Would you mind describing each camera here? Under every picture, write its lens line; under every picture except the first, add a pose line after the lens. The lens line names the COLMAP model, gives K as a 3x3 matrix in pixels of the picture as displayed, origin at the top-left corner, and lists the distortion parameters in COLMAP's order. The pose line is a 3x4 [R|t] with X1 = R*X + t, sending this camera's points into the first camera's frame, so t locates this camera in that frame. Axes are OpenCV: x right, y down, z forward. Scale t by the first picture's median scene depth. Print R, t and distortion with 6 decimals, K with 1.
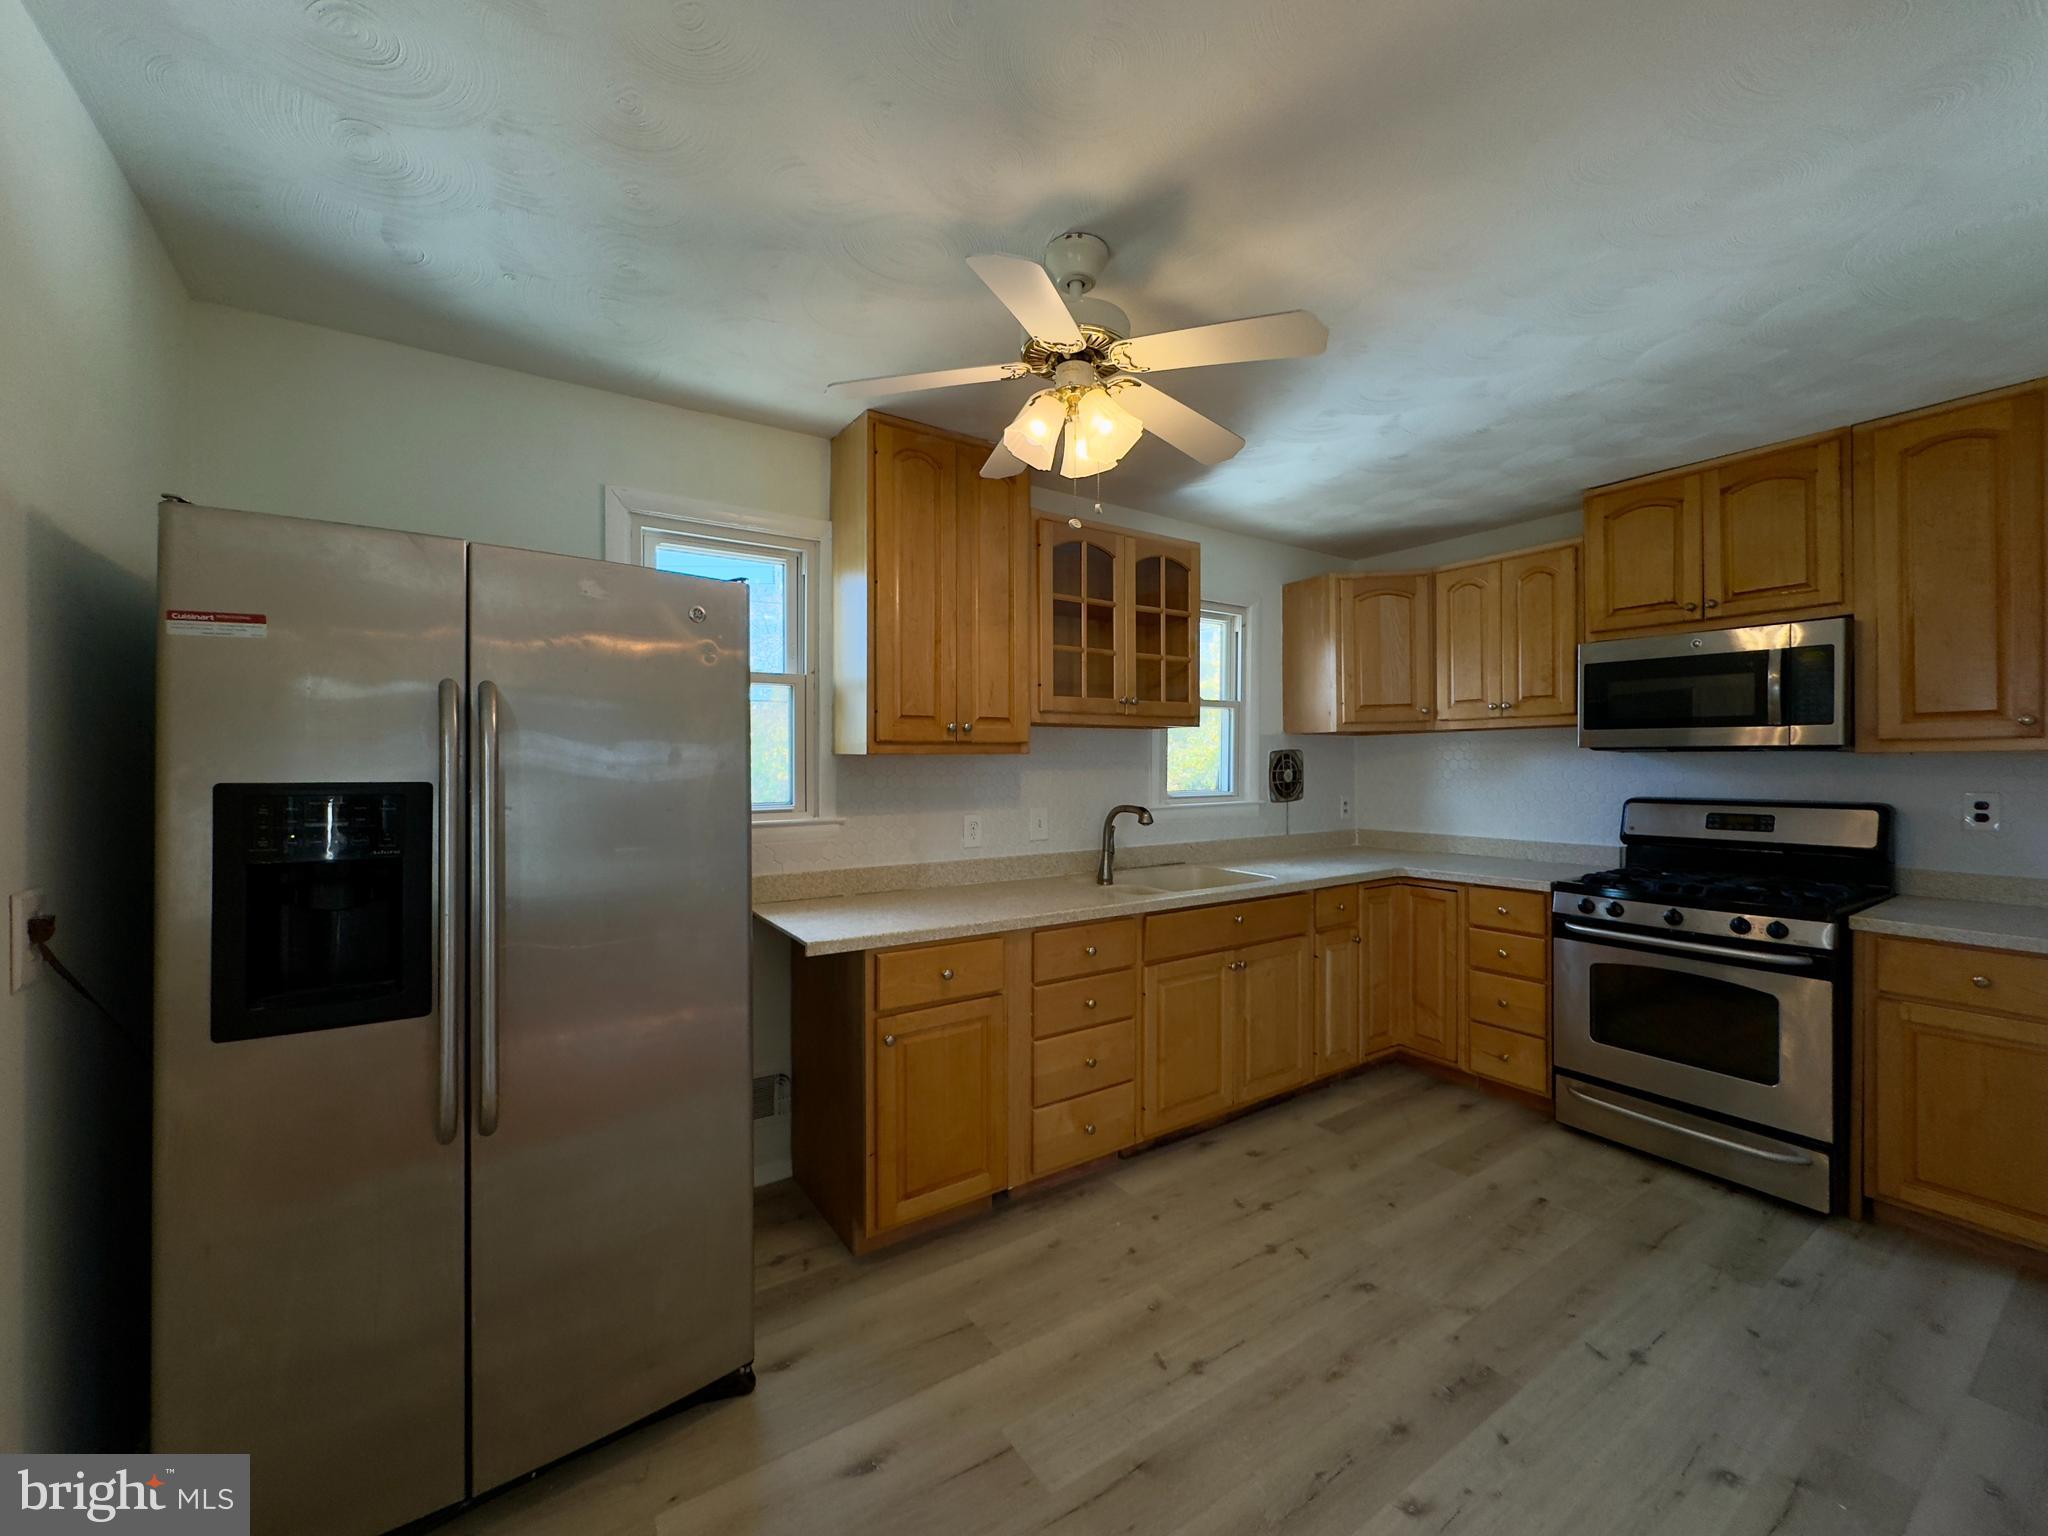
lens RADIAL K [[817.3, 0, 1030.3], [0, 817.3, 760.5], [0, 0, 1]] dist [-0.003196, -0.000252]
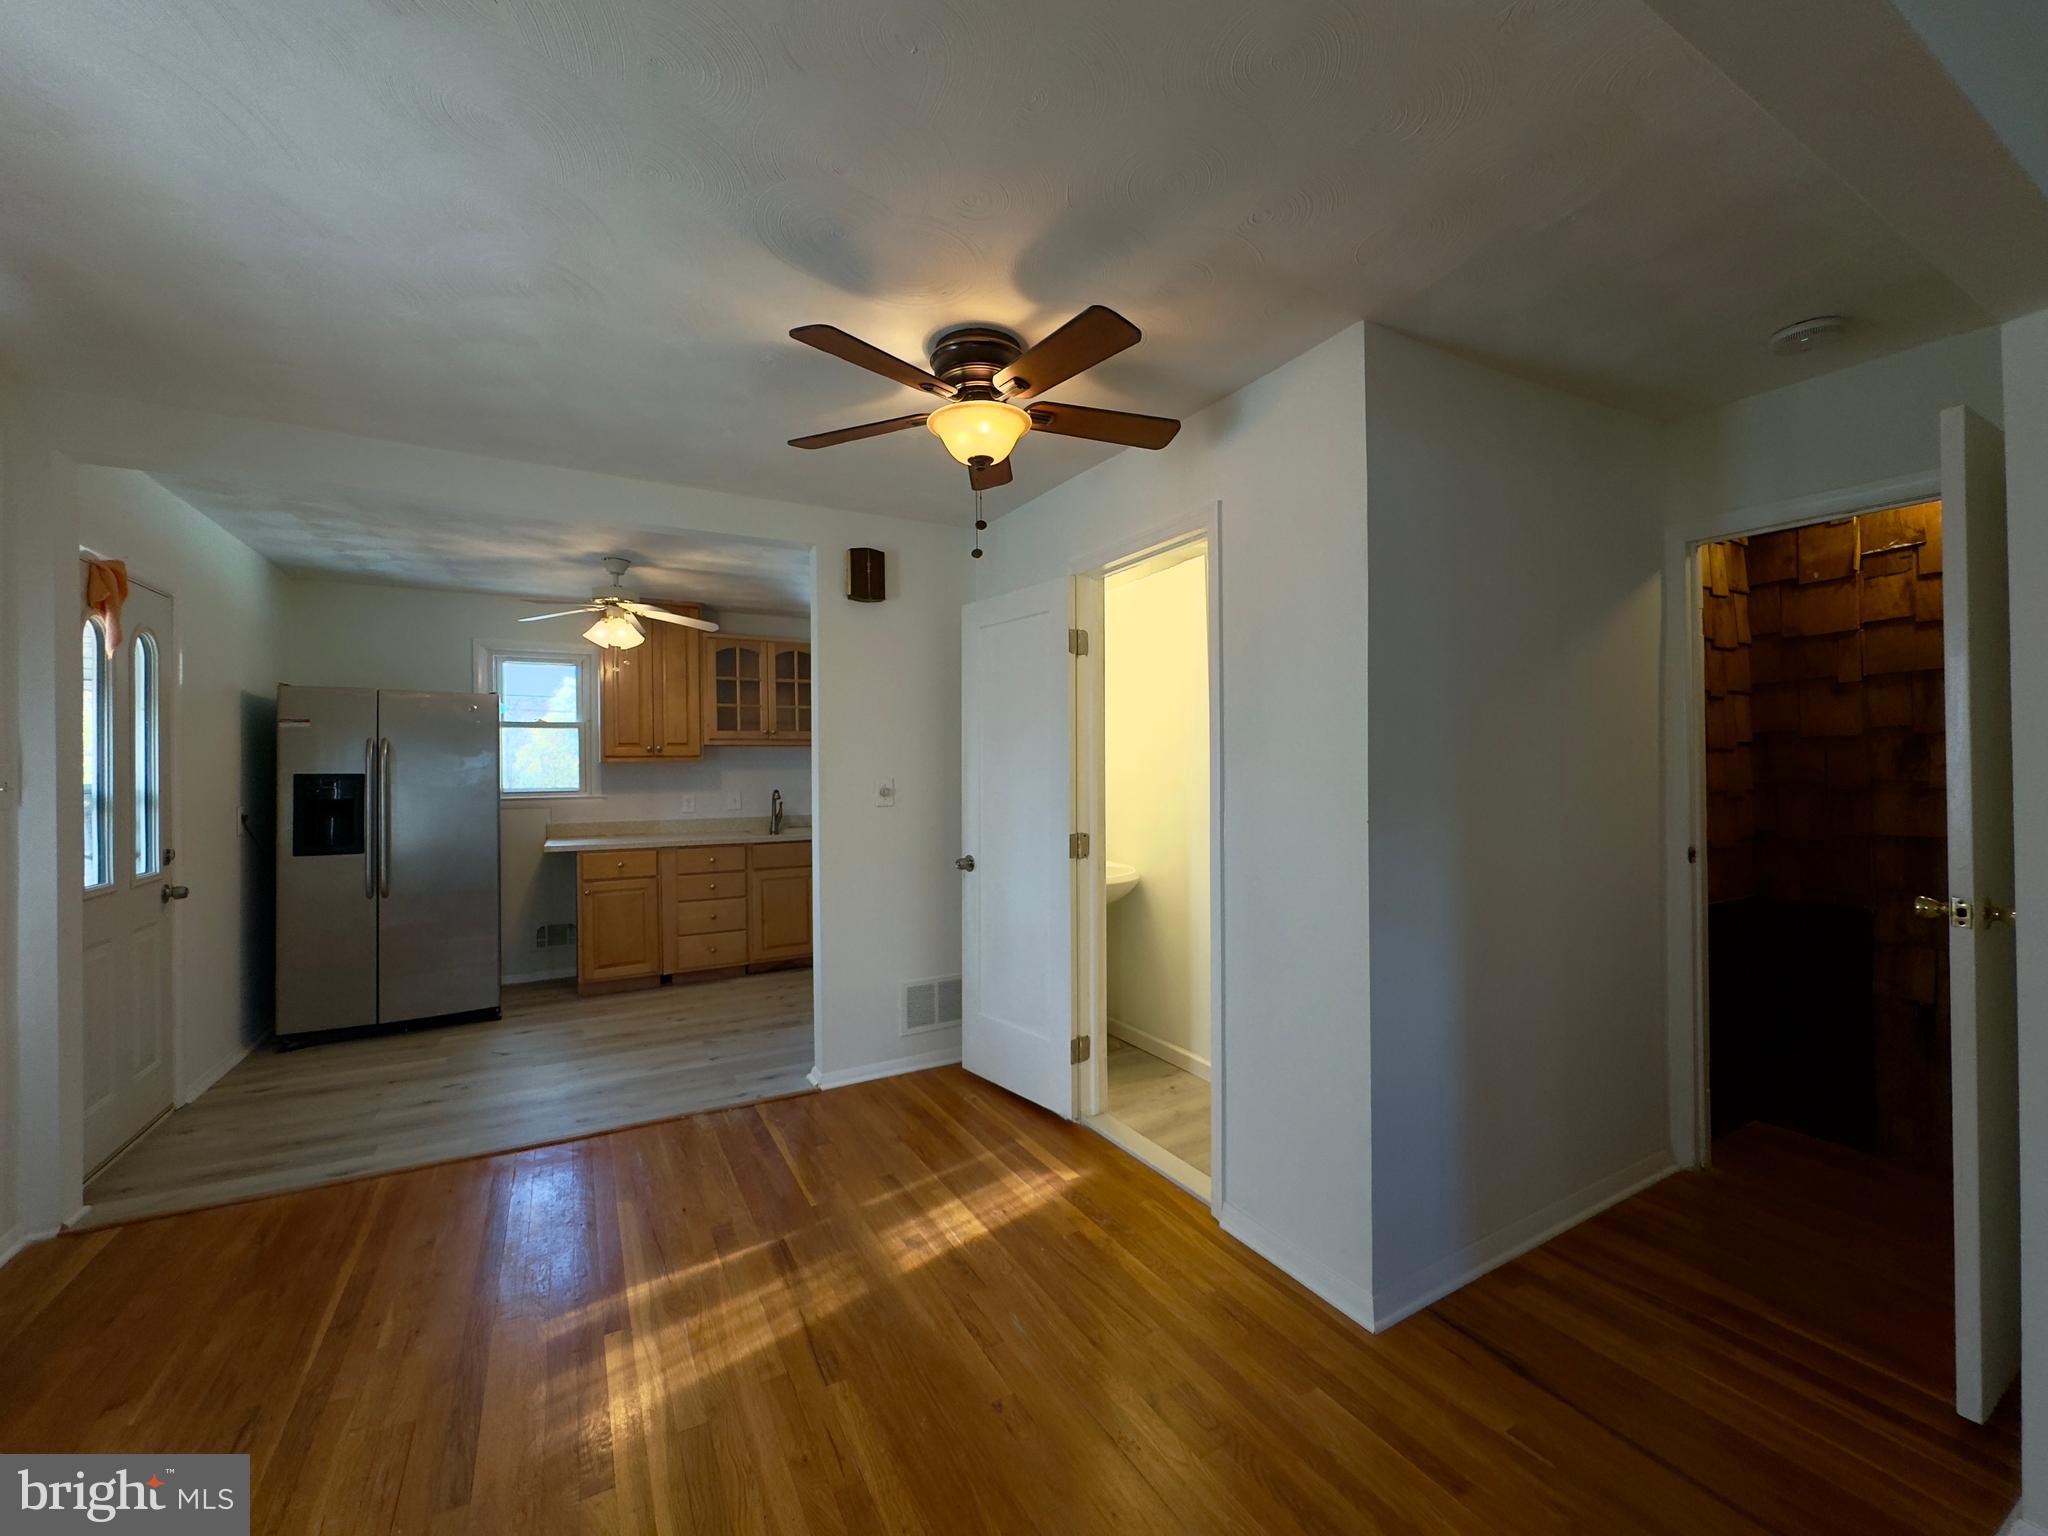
lens RADIAL K [[818.2, 0, 1024.0], [0, 818.2, 768.0], [0, 0, 1]] dist [-0.001045, -0.000167]
pose [[0.996554, -0.003048, -0.082890, 1.172802], [0.003546, 0.999977, 0.005858, -0.001932], [0.082871, -0.006132, 0.996541, -1.082786]]
